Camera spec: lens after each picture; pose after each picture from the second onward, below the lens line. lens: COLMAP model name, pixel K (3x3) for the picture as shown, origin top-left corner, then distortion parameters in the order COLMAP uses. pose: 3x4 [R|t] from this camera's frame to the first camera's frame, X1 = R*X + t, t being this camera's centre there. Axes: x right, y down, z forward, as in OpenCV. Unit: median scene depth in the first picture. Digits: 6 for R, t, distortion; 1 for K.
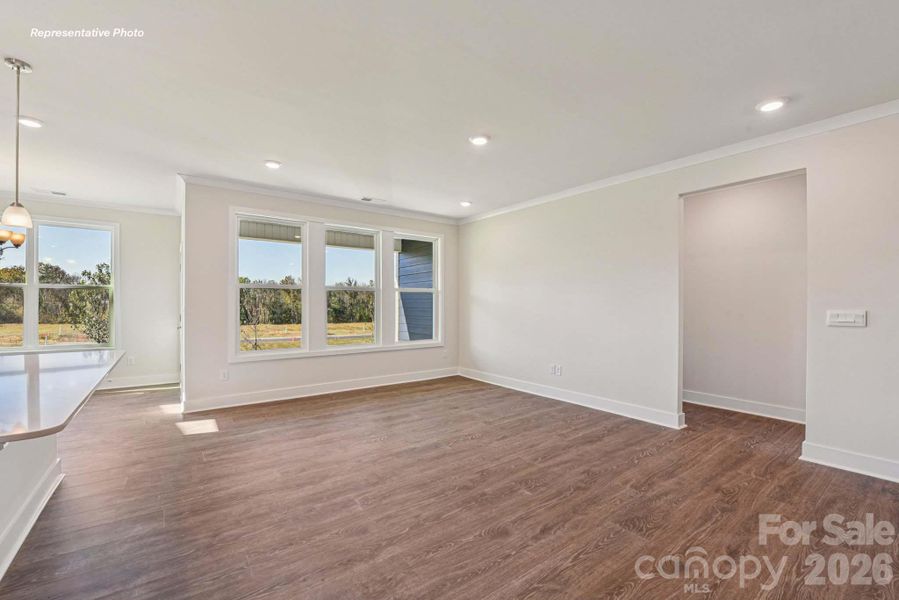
lens RADIAL K [[376.7, 0, 449.8], [0, 376.7, 303.0], [0, 0, 1]] dist [-0.016198, -0.000441]
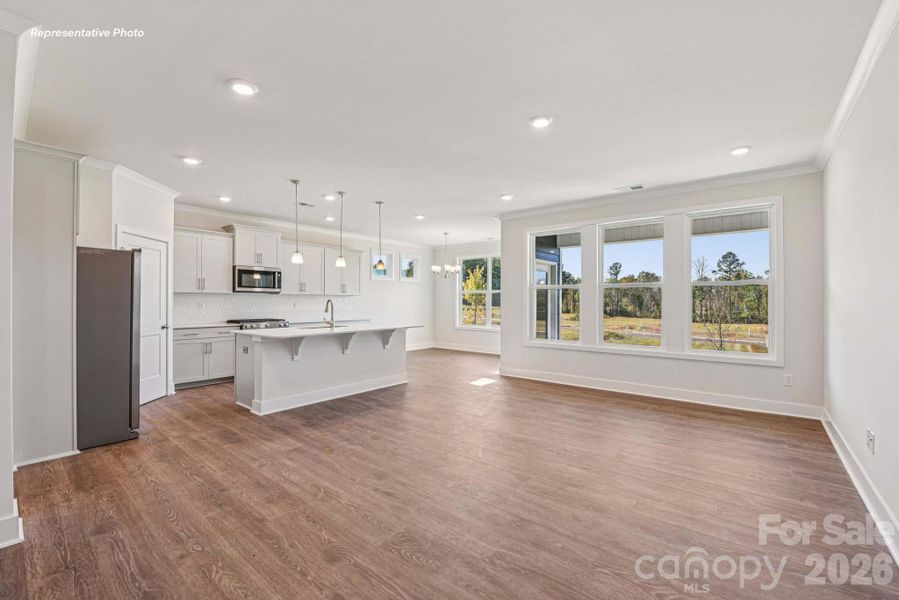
lens RADIAL K [[376.7, 0, 452.8], [0, 376.7, 298.9], [0, 0, 1]] dist [-0.016198, -0.000441]
pose [[0.248835, -0.008181, -0.968511, 0.759840], [0.000038, 0.999964, -0.008437, 0.003749], [0.968546, 0.002063, 0.248827, 0.474196]]
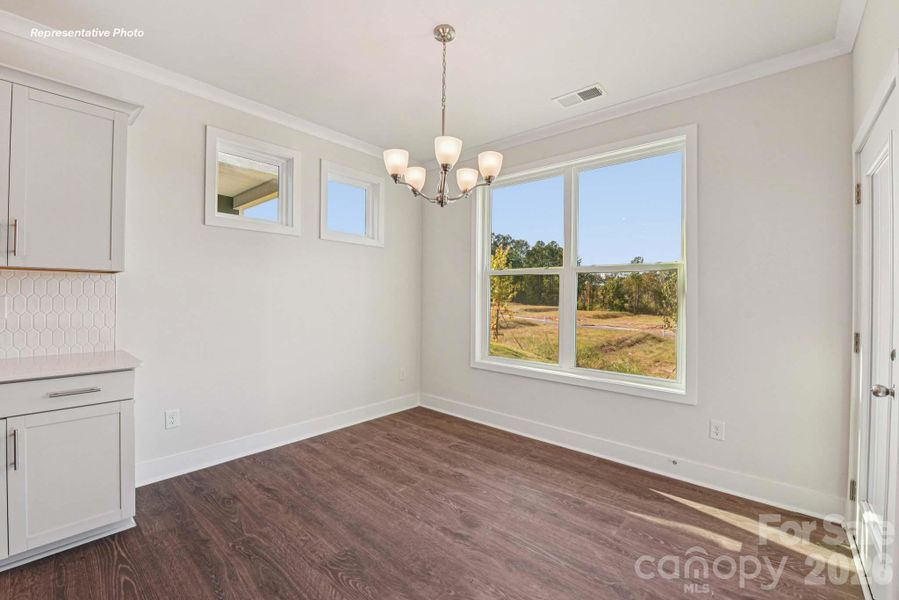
lens RADIAL K [[376.7, 0, 443.1], [0, 376.7, 298.4], [0, 0, 1]] dist [-0.016198, -0.000441]
pose [[0.189610, 0.005577, -0.981844, -0.703622], [-0.009808, 0.999945, 0.003785, 0.000576], [0.981810, 0.008913, 0.189655, 0.835598]]
